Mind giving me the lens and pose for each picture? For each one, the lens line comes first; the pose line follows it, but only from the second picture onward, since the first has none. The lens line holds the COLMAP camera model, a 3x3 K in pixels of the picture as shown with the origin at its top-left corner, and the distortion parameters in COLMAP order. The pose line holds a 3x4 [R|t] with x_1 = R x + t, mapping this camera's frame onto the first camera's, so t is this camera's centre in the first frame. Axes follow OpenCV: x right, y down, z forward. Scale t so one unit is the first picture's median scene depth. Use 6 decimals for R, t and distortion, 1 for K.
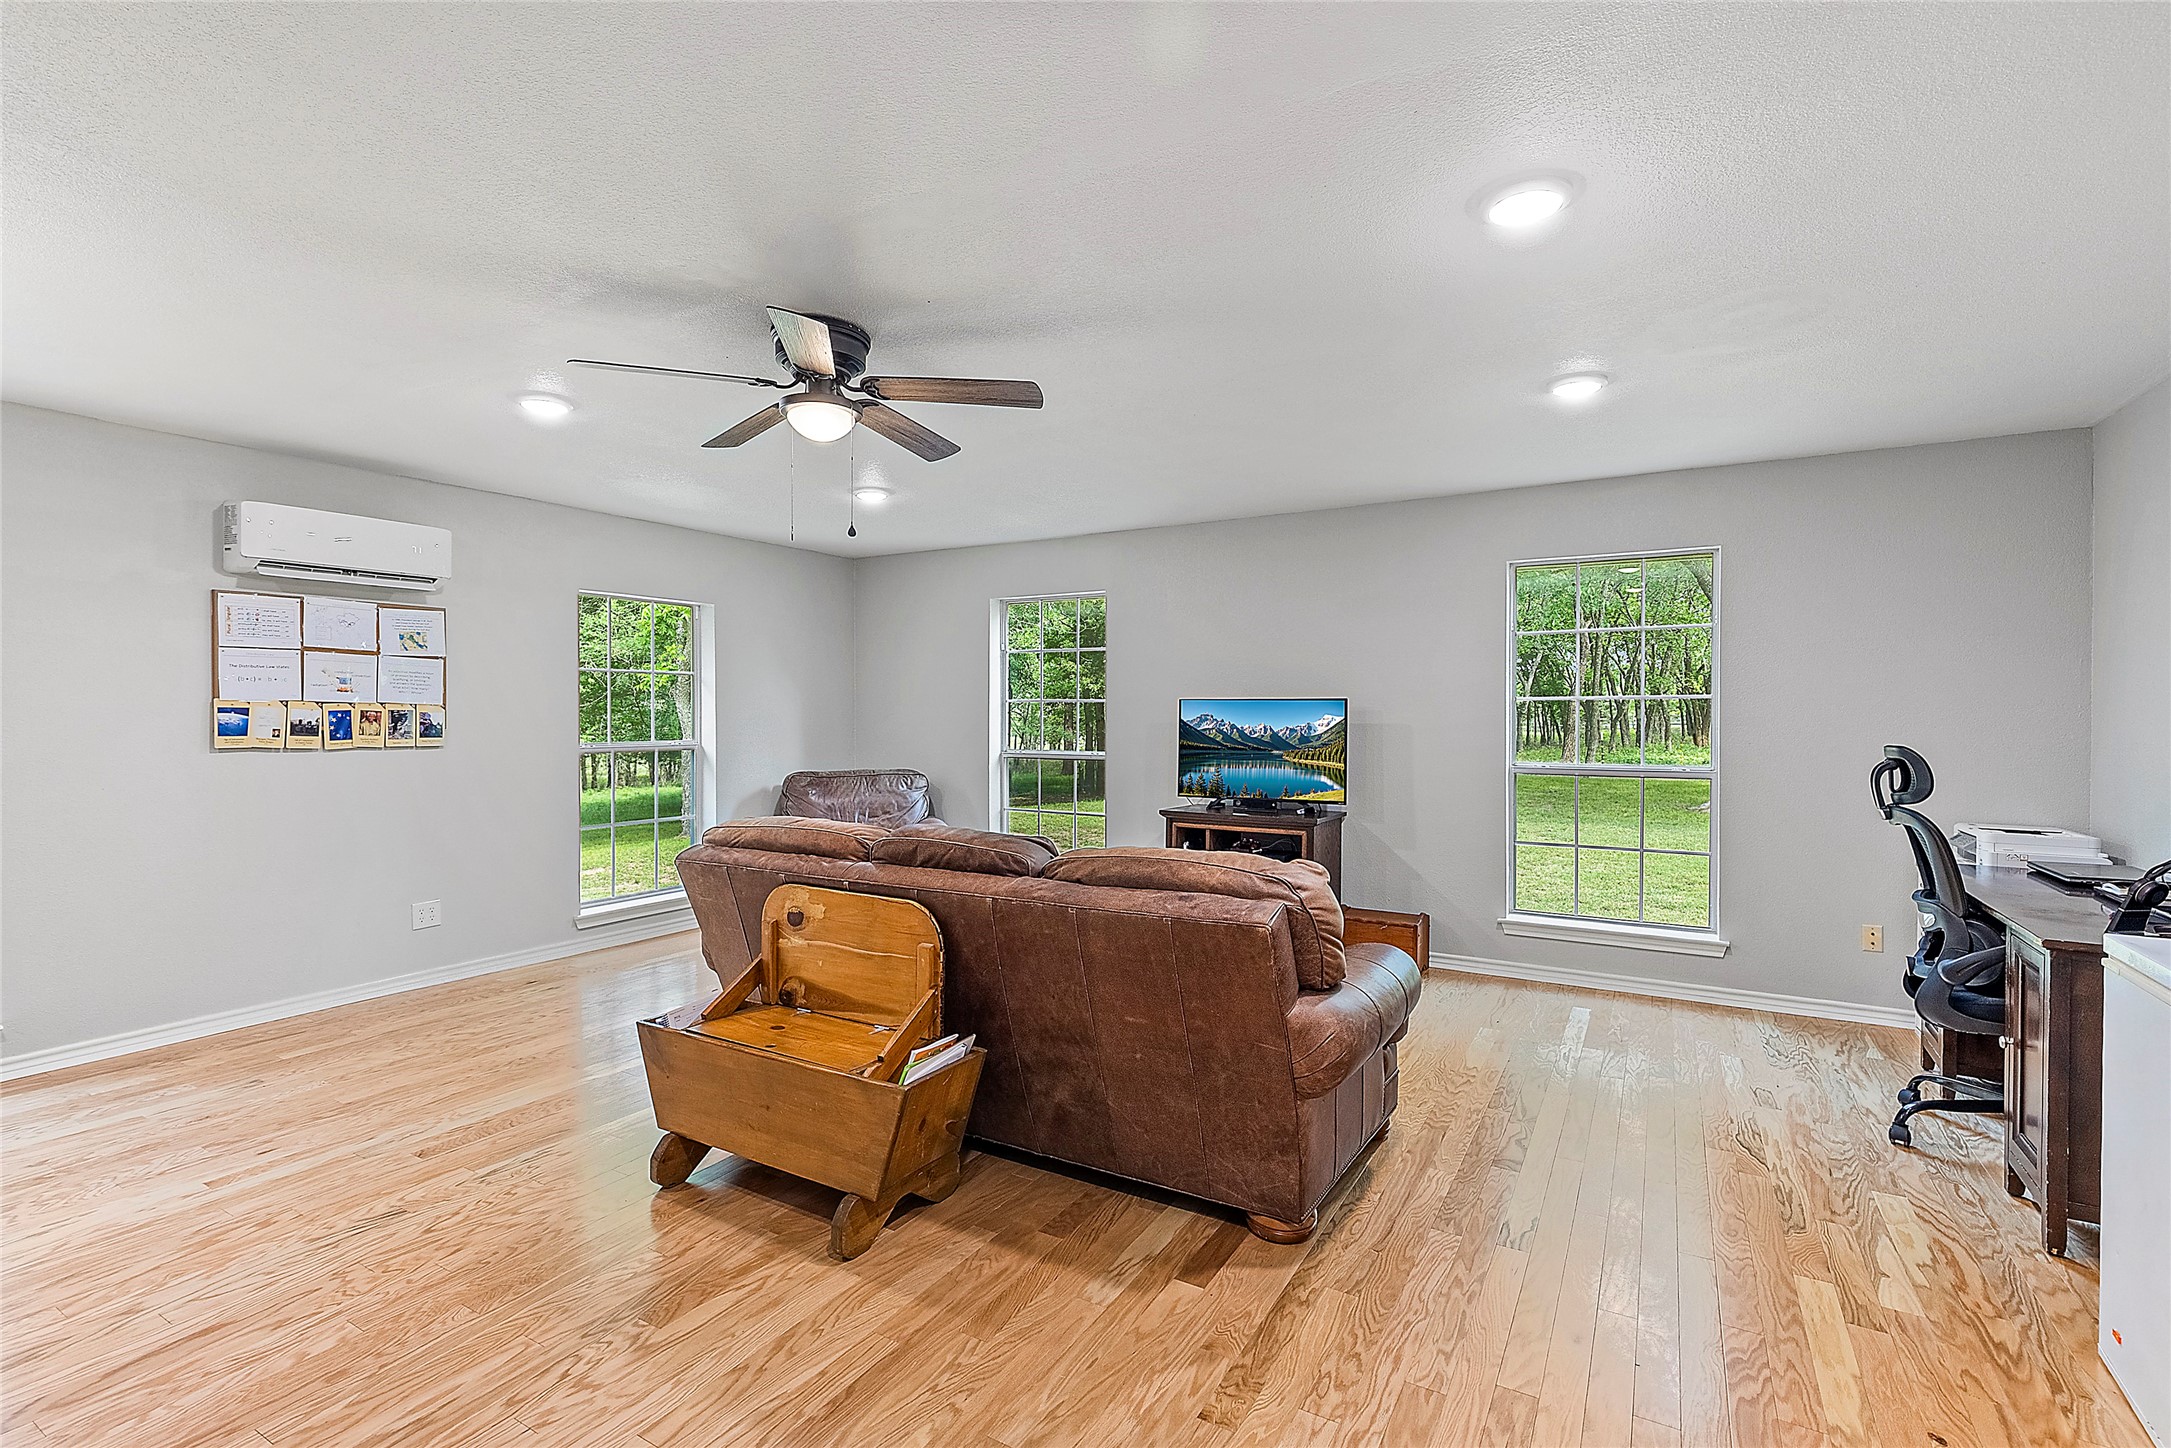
lens RADIAL K [[981.5, 0, 1082.7], [0, 981.5, 717.4], [0, 0, 1]] dist [0.000657, -0.000301]
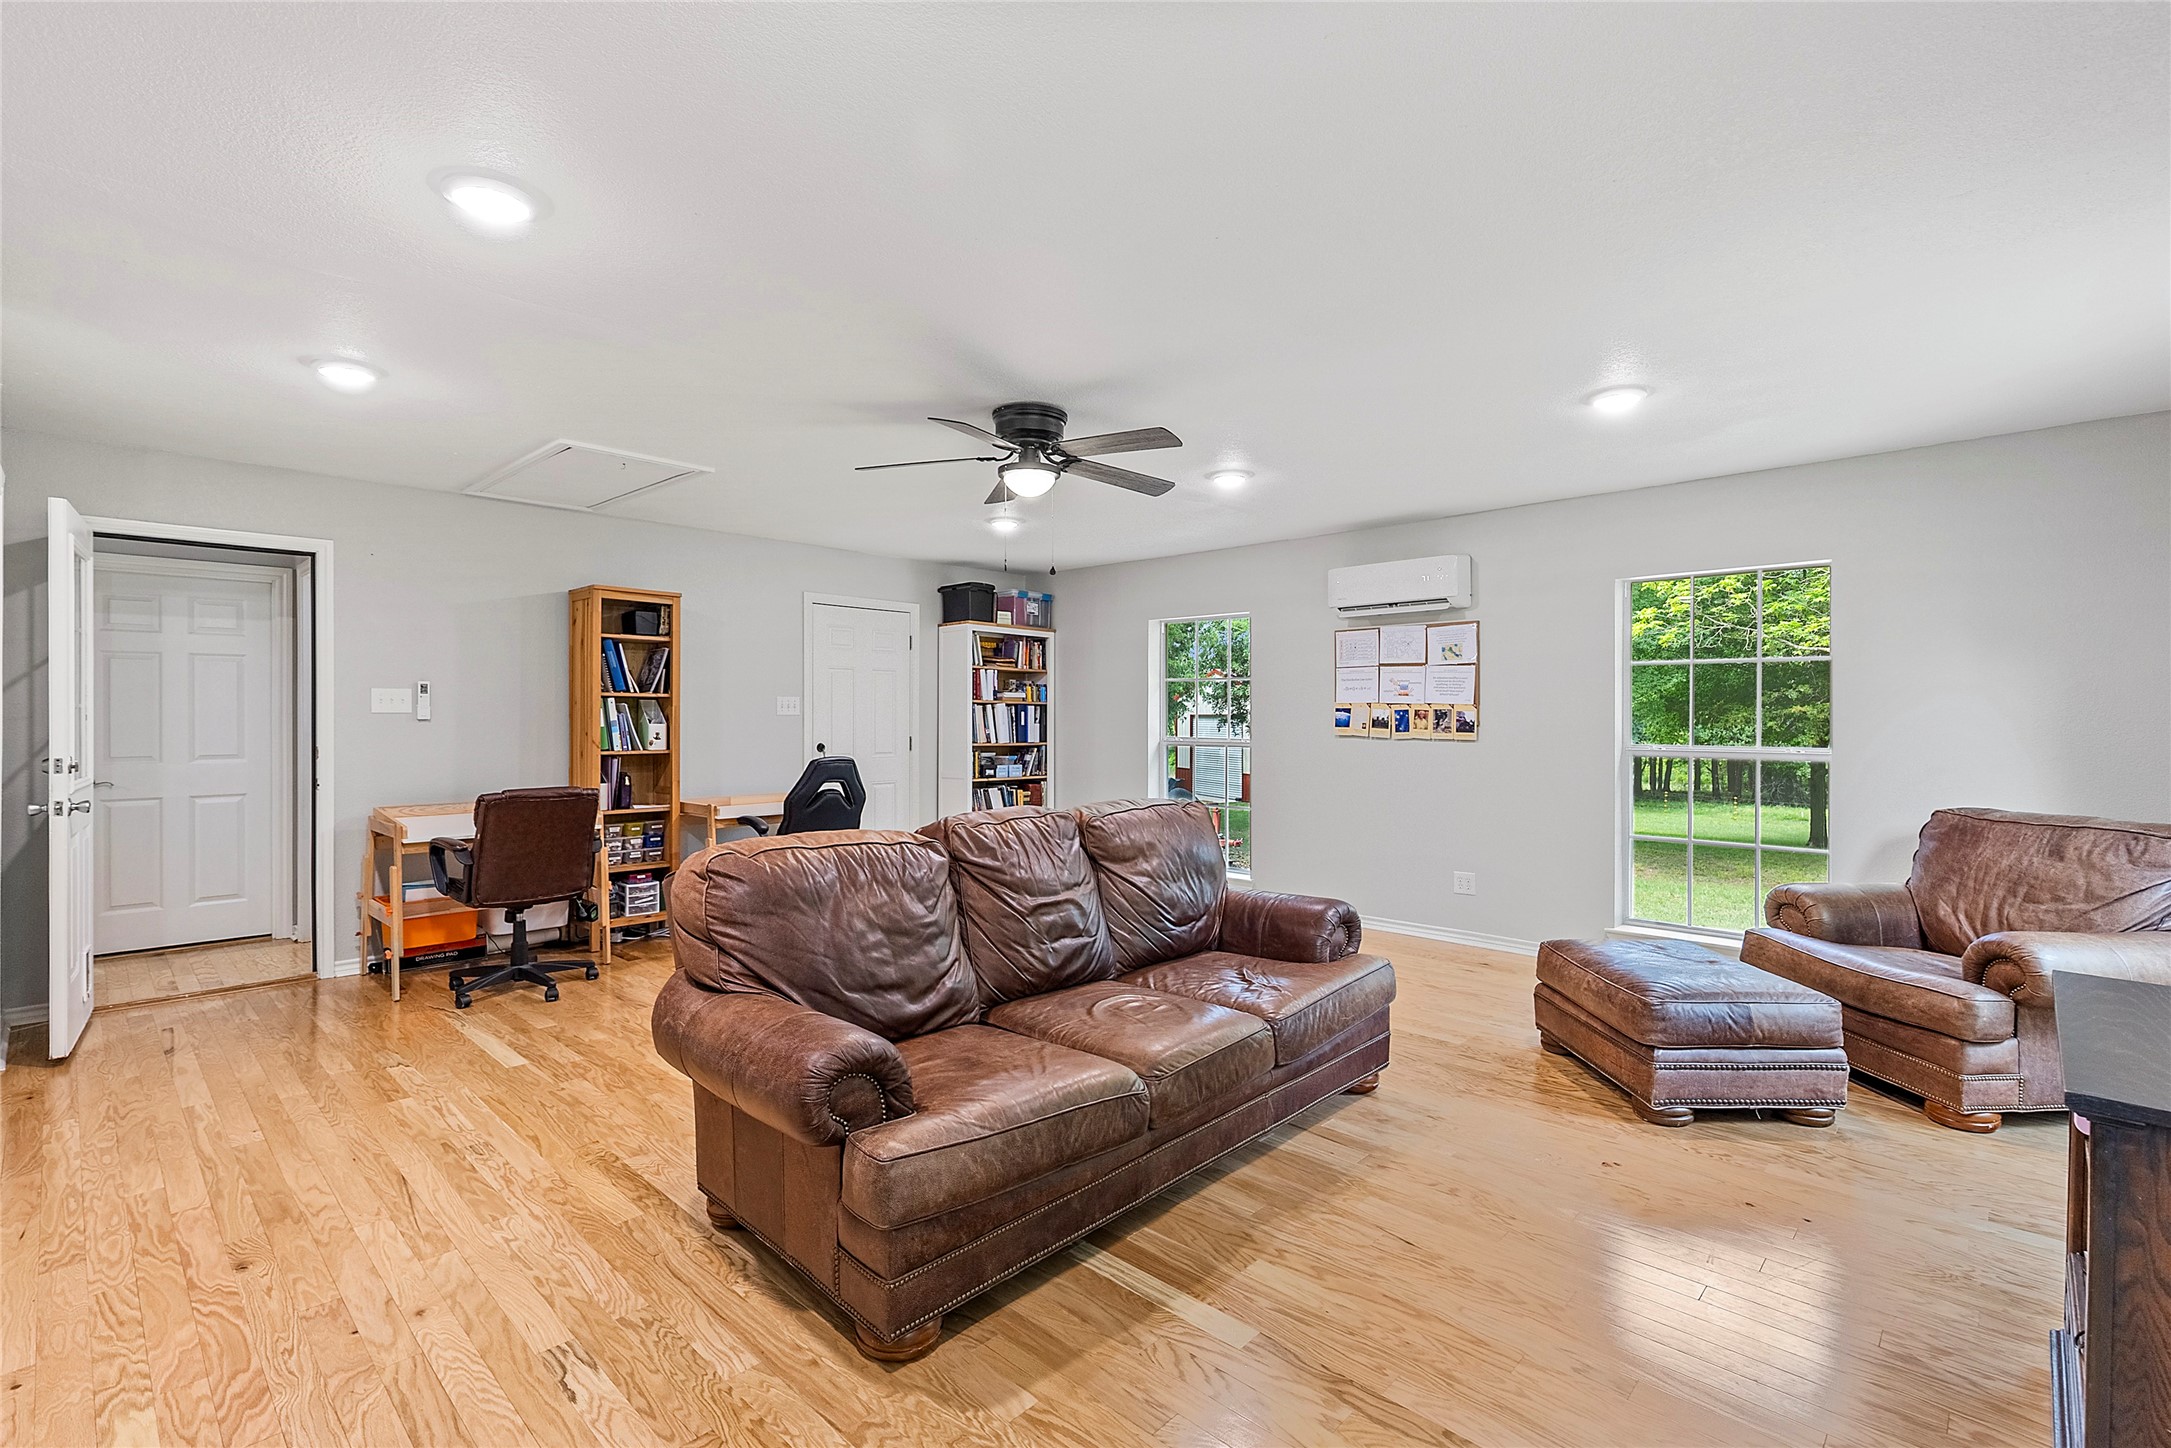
lens RADIAL K [[981.5, 0, 1082.7], [0, 981.5, 717.4], [0, 0, 1]] dist [0.000657, -0.000301]
pose [[-0.220151, 0.002495, -0.975463, 0.627319], [-0.006485, 0.999971, 0.004021, 0.000695], [0.975444, 0.007212, -0.220128, 0.880389]]
